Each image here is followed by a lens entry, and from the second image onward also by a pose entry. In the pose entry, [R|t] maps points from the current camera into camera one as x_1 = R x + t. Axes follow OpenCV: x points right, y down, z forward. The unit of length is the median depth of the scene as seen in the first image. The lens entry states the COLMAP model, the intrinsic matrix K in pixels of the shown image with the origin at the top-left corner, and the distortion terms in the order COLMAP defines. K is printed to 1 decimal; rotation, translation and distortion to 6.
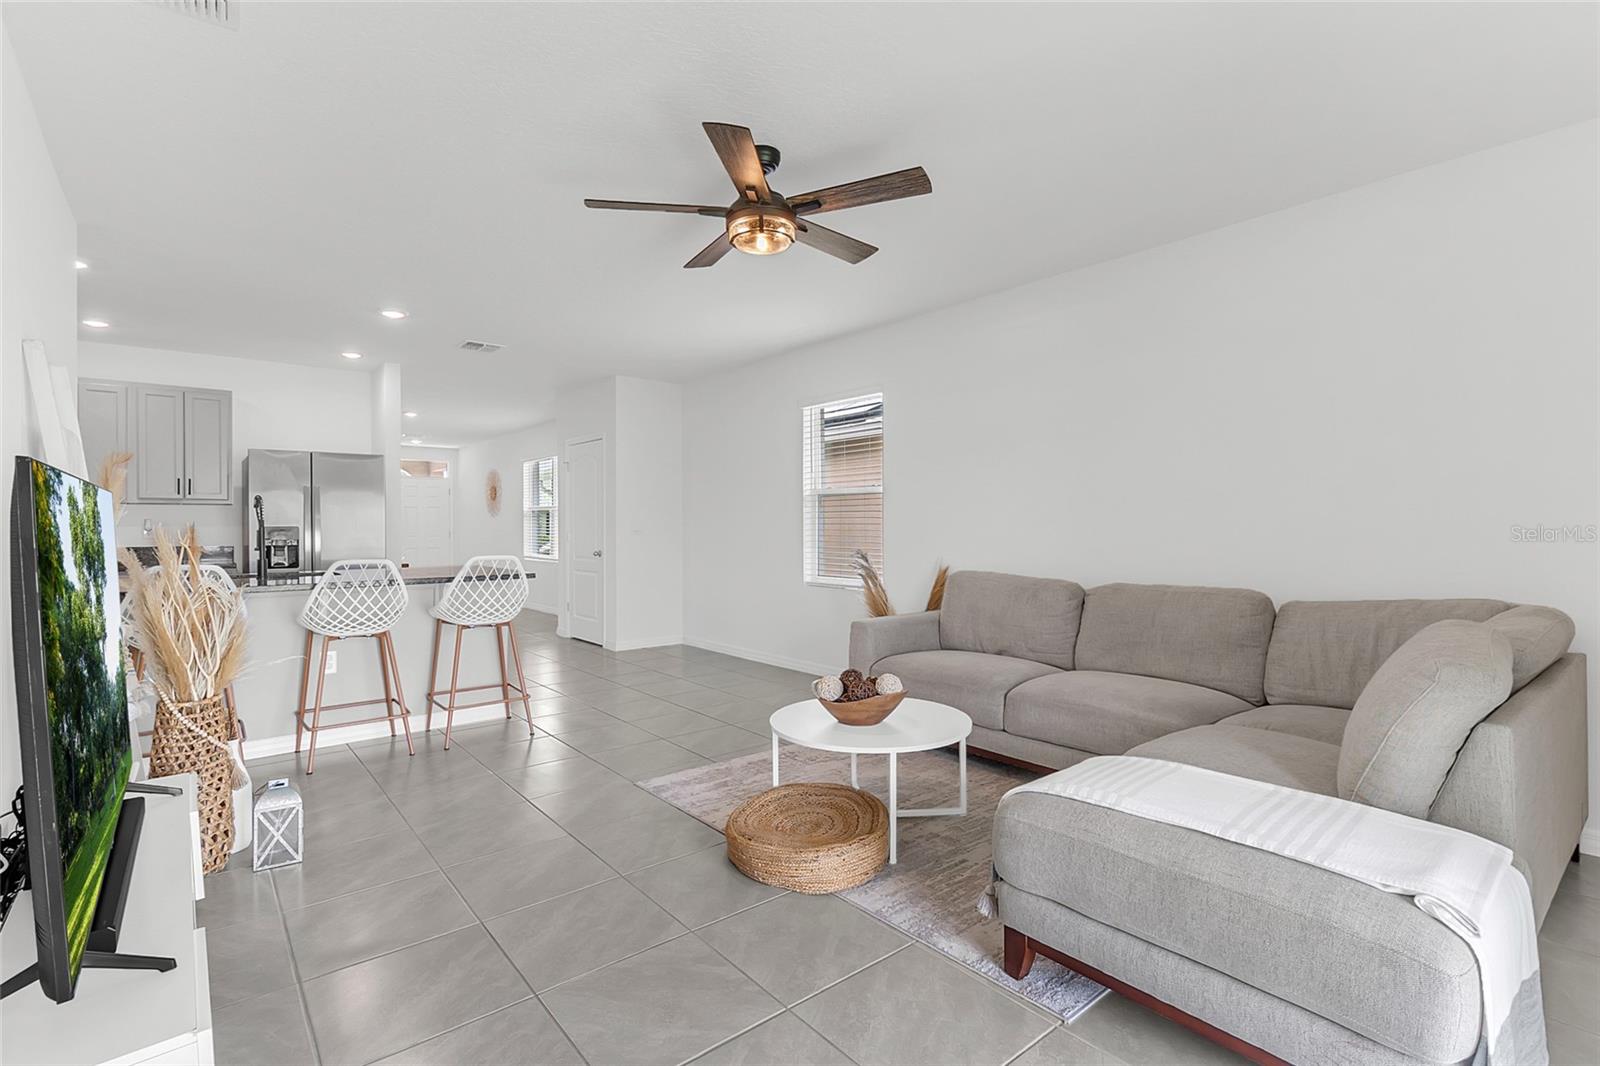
lens RADIAL K [[758.6, 0, 811.1], [0, 758.6, 525.9], [0, 0, 1]] dist [0.005063, -0.000168]
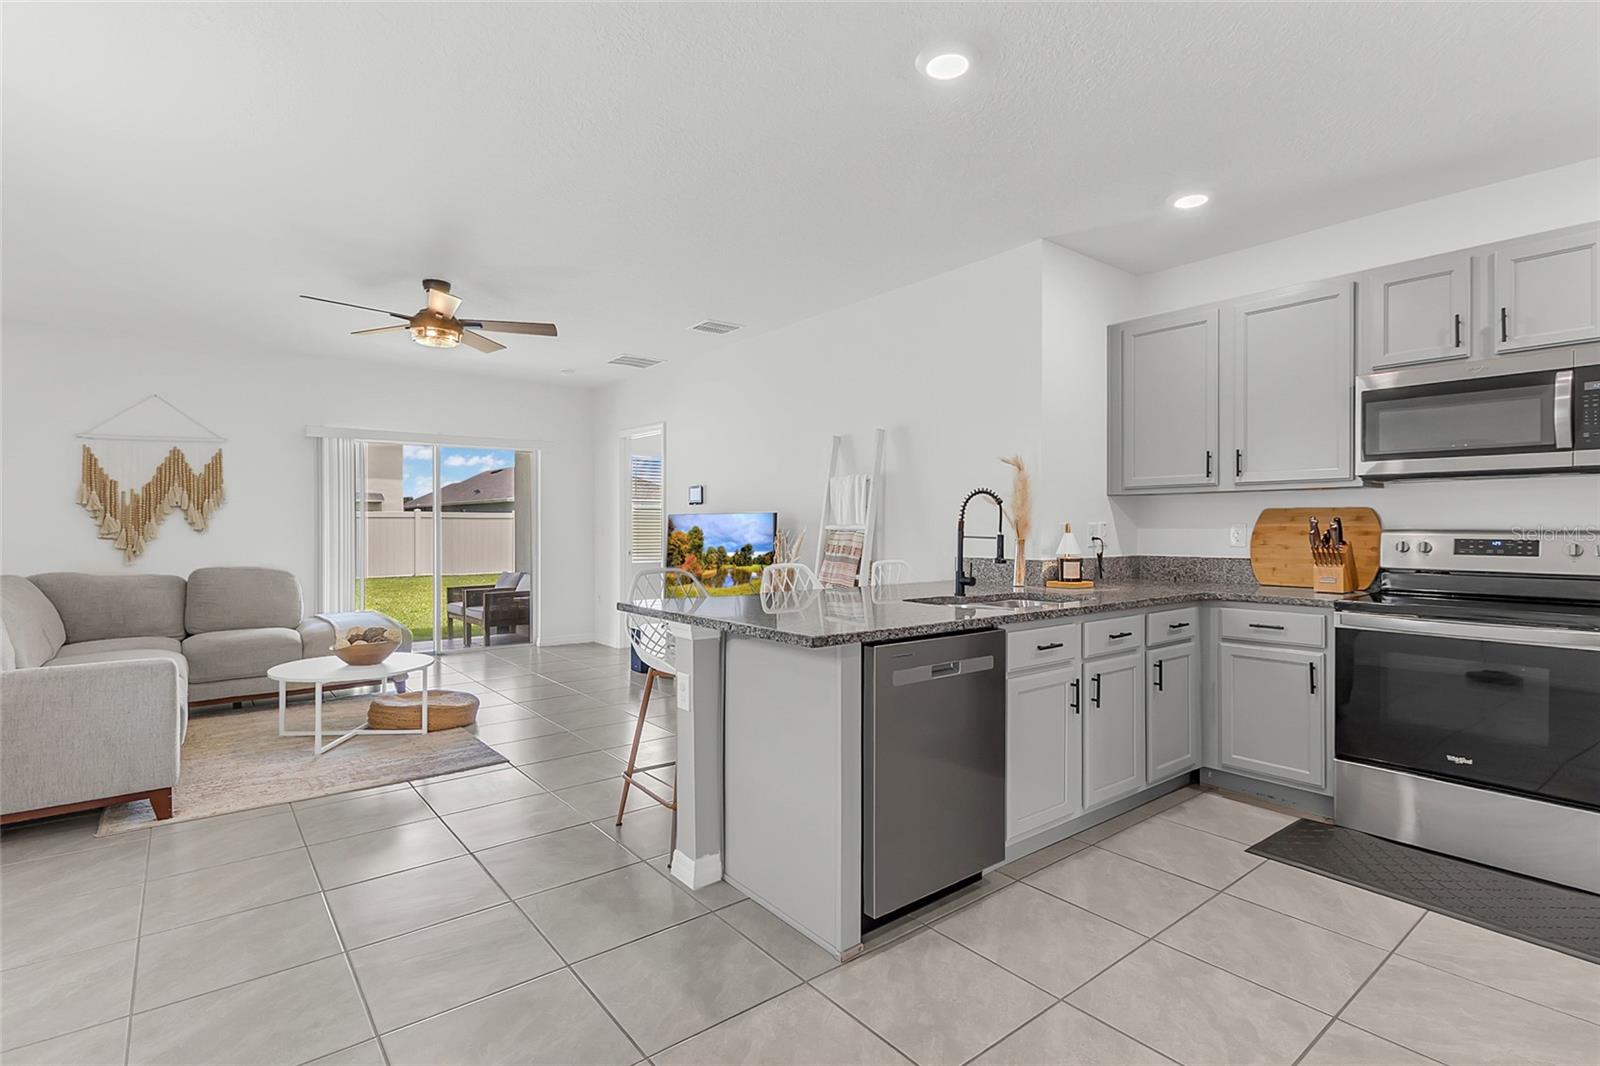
lens RADIAL K [[758.6, 0, 811.1], [0, 758.6, 525.9], [0, 0, 1]] dist [0.005063, -0.000168]
pose [[-0.999973, 0.002888, -0.006707, -0.676111], [0.002901, 0.999994, -0.001965, -0.000263], [0.006701, -0.001984, -0.999976, 2.134438]]
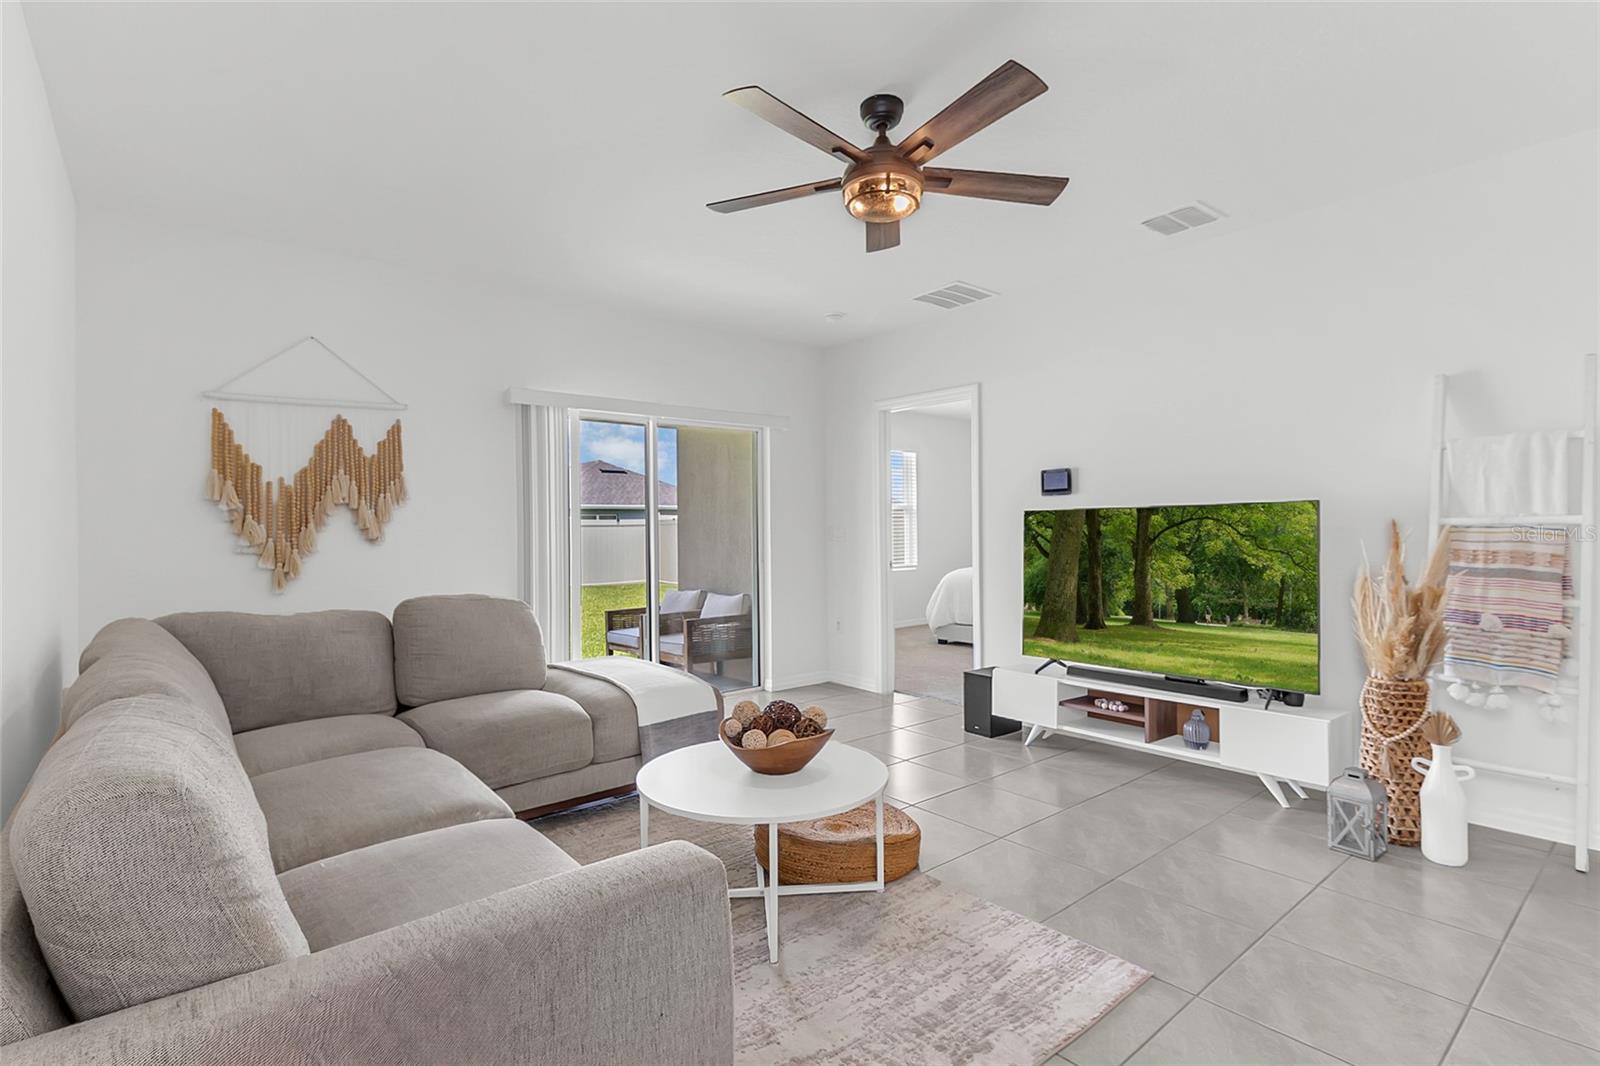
lens RADIAL K [[758.6, 0, 811.1], [0, 758.6, 525.9], [0, 0, 1]] dist [0.005063, -0.000168]
pose [[-0.999624, 0.014298, -0.023408, 0.035177], [0.014552, 0.999837, -0.010679, 0.003284], [0.023251, -0.011016, -0.999669, 1.589982]]
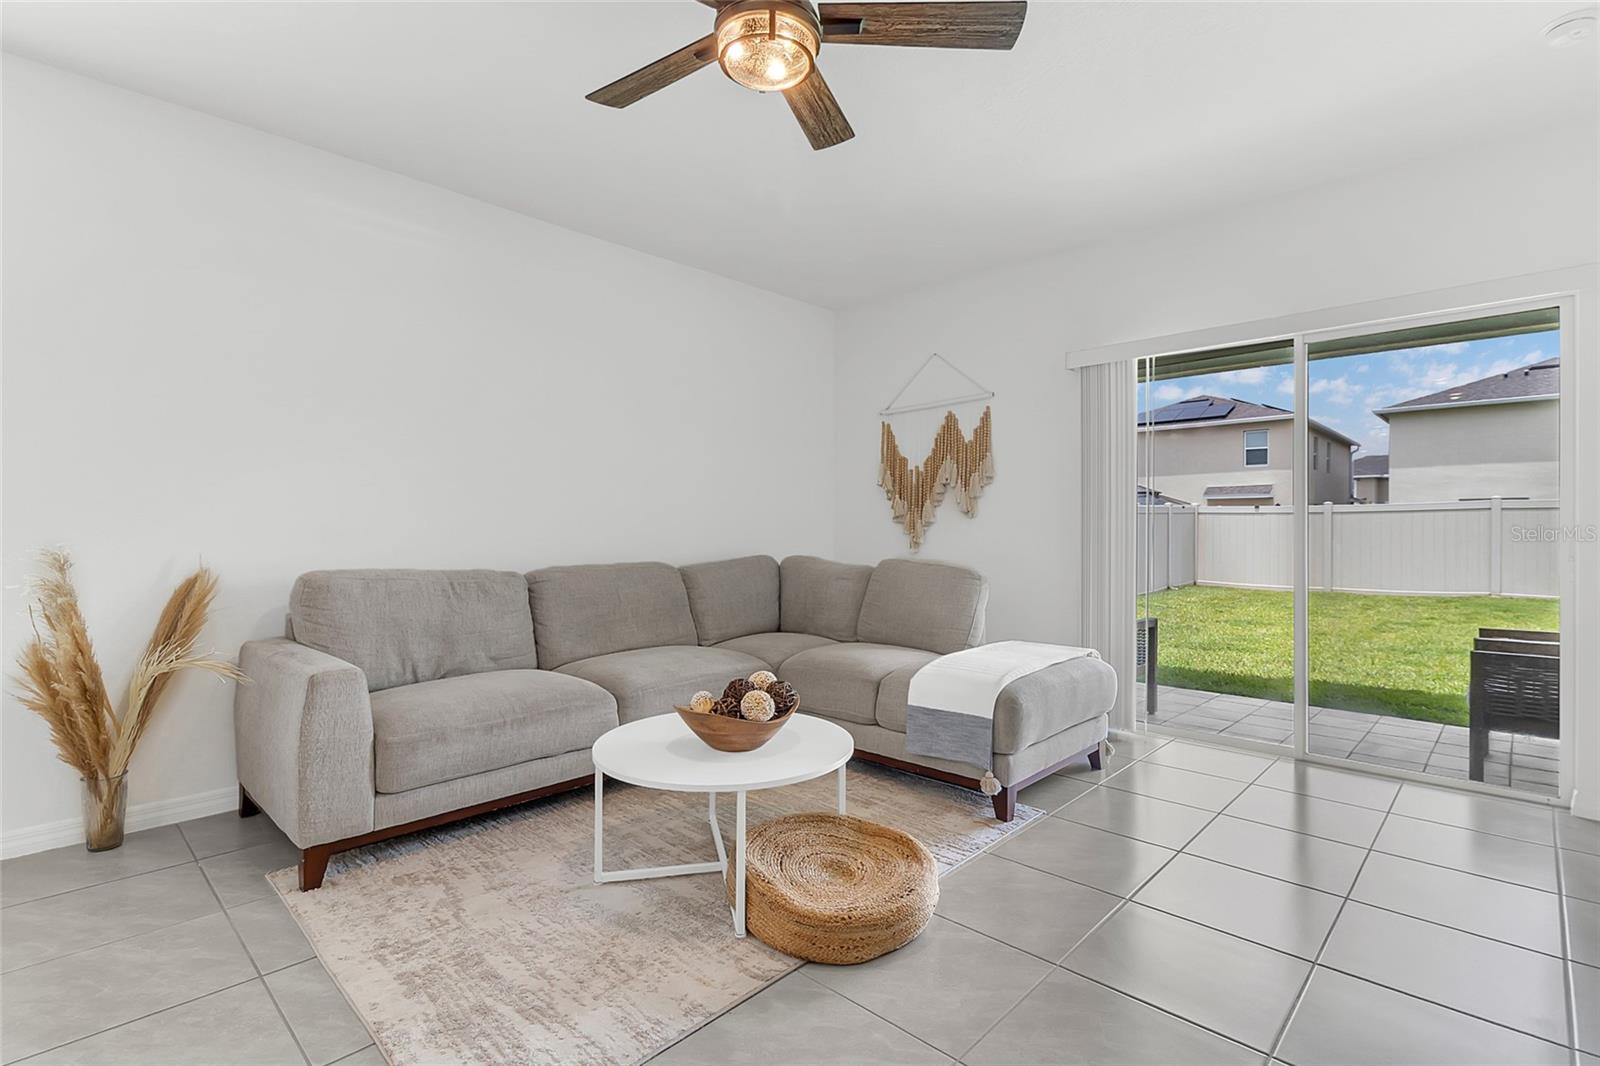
lens RADIAL K [[758.6, 0, 811.1], [0, 758.6, 525.9], [0, 0, 1]] dist [0.005063, -0.000168]
pose [[-0.126003, 0.002603, 0.992026, -0.623640], [-0.002728, 0.999992, -0.002970, 0.030645], [-0.992026, -0.003080, -0.125994, 0.891564]]
